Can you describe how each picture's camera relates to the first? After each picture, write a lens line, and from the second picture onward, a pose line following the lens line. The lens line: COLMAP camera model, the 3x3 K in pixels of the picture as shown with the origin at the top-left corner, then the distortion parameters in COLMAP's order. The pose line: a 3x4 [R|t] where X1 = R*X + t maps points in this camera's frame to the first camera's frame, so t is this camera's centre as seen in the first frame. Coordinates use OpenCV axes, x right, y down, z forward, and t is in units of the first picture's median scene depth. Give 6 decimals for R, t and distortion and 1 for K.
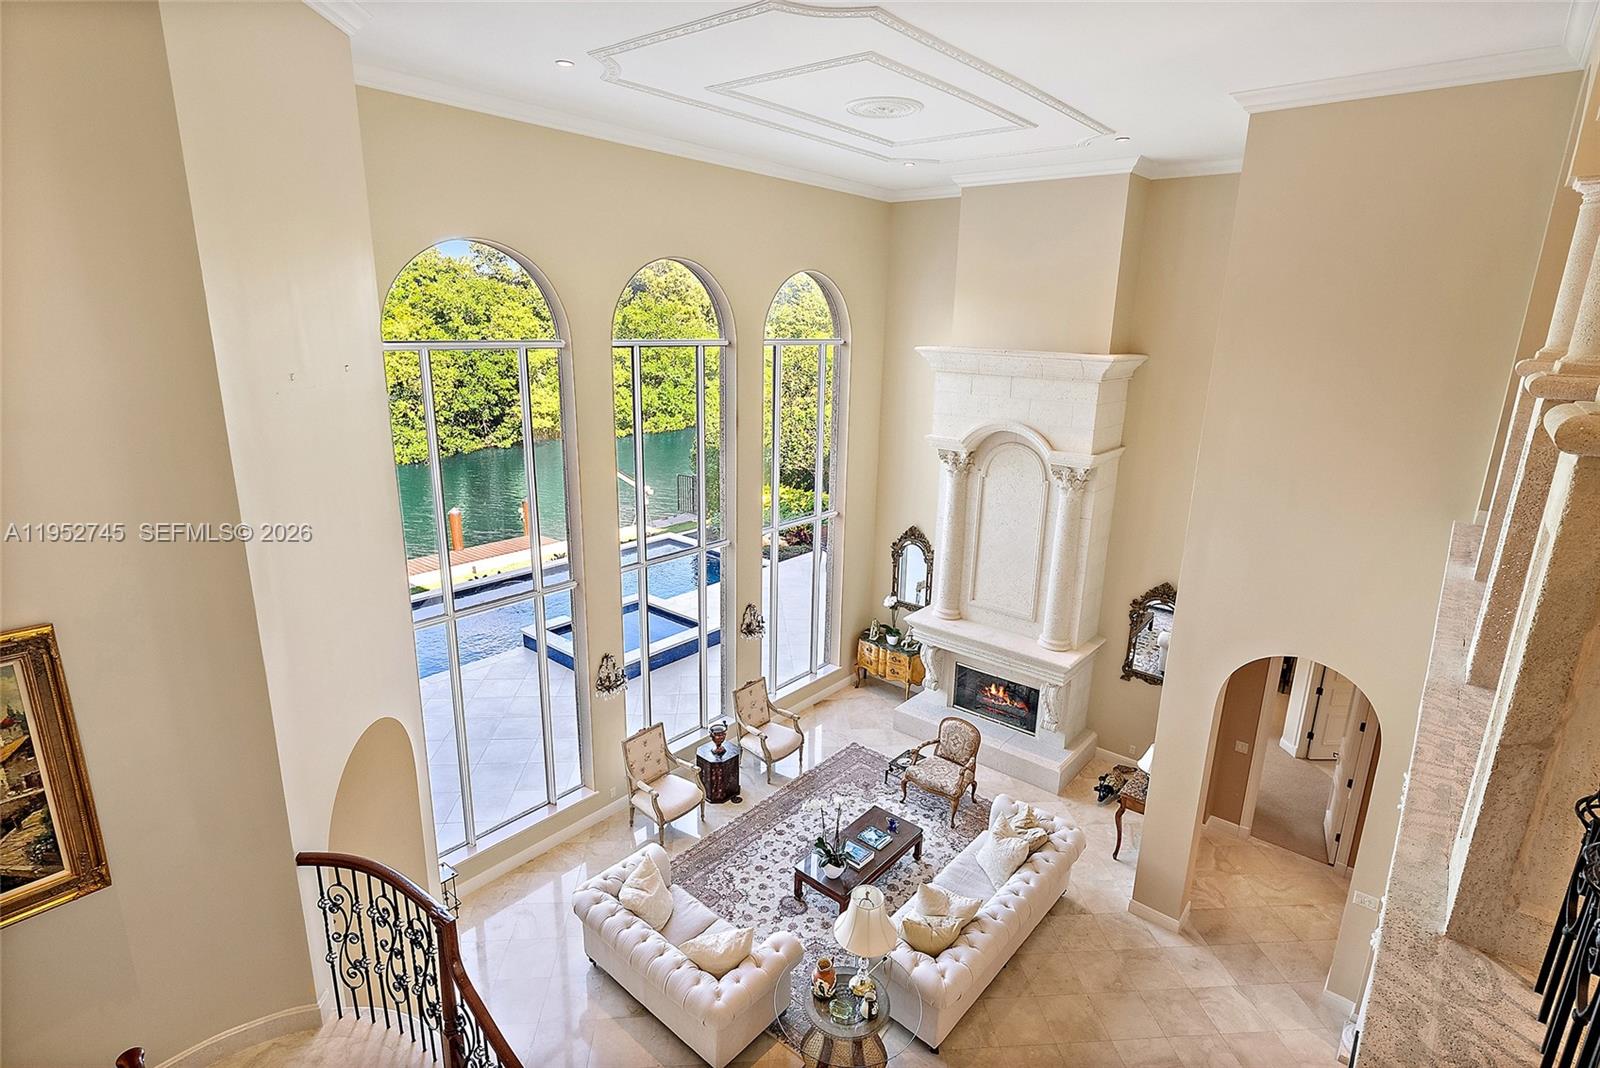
lens RADIAL K [[797.9, 0, 800.0], [0, 797.9, 534.0], [0, 0, 1]] dist [0.001325, 0.000137]
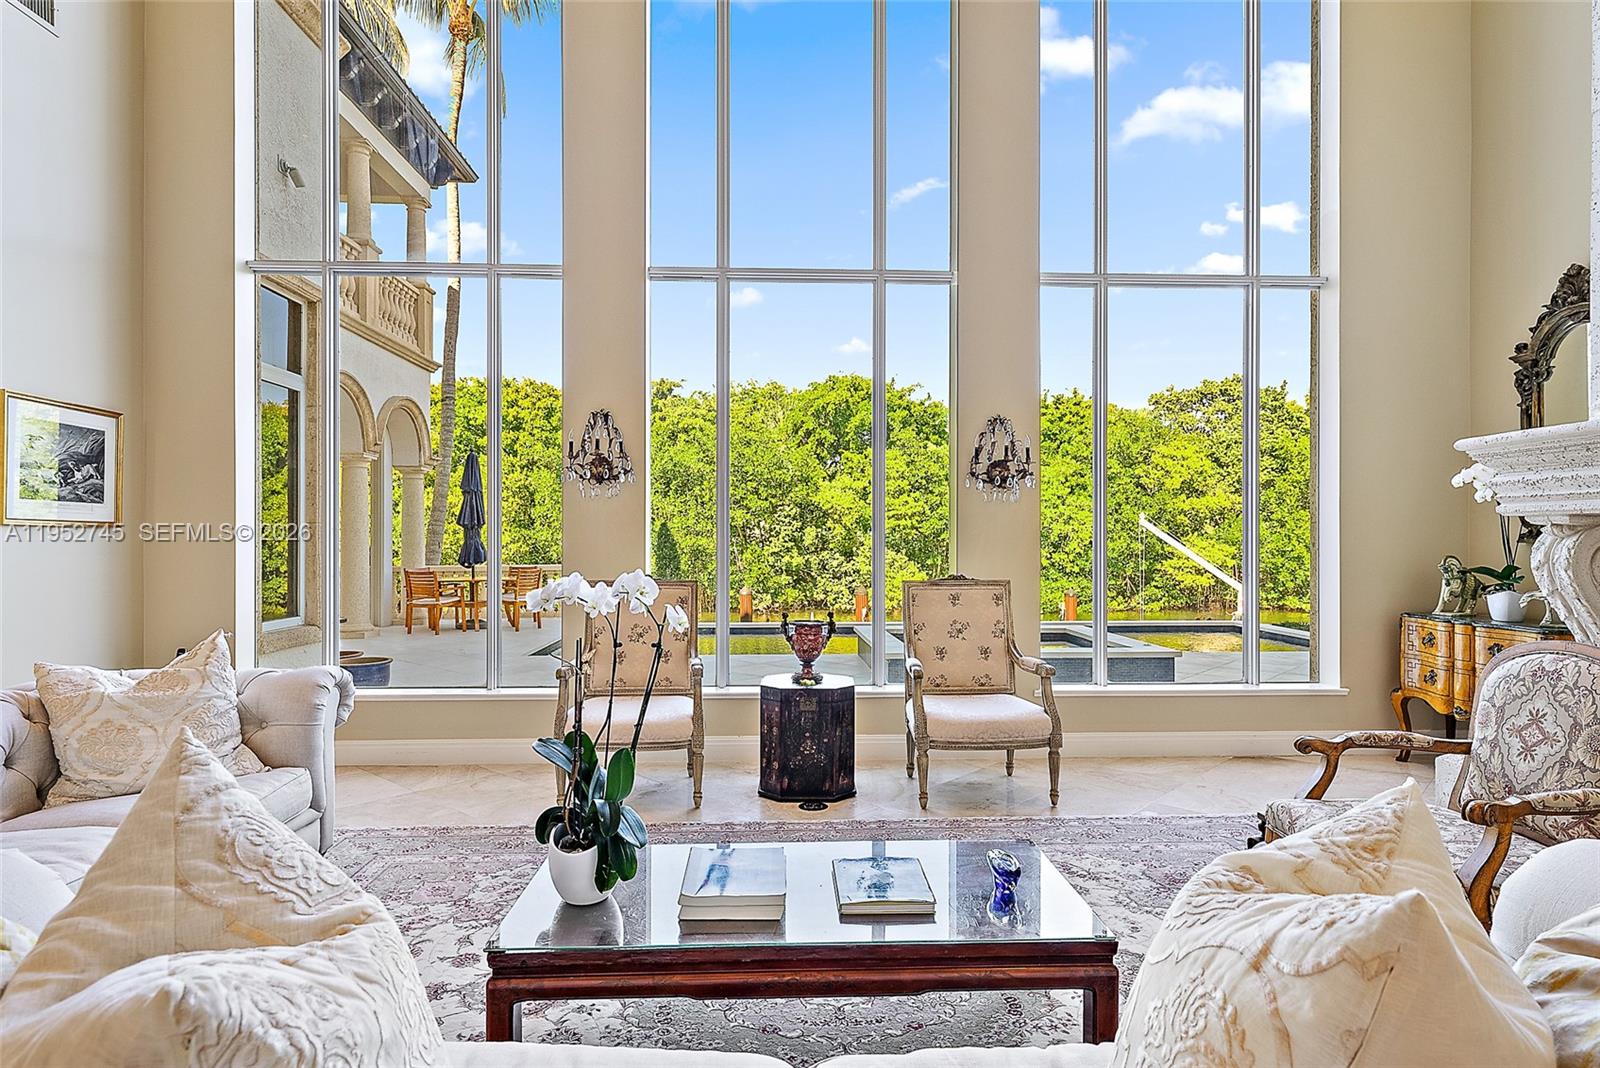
lens RADIAL K [[885.7, 0, 802.4], [0, 885.7, 551.5], [0, 0, 1]] dist [-0.000893, 0.000140]
pose [[0.675733, -0.015060, -0.736993, 0.167330], [-0.181948, 0.965449, -0.186553, 0.203747], [0.714339, 0.260155, 0.649646, 0.469608]]
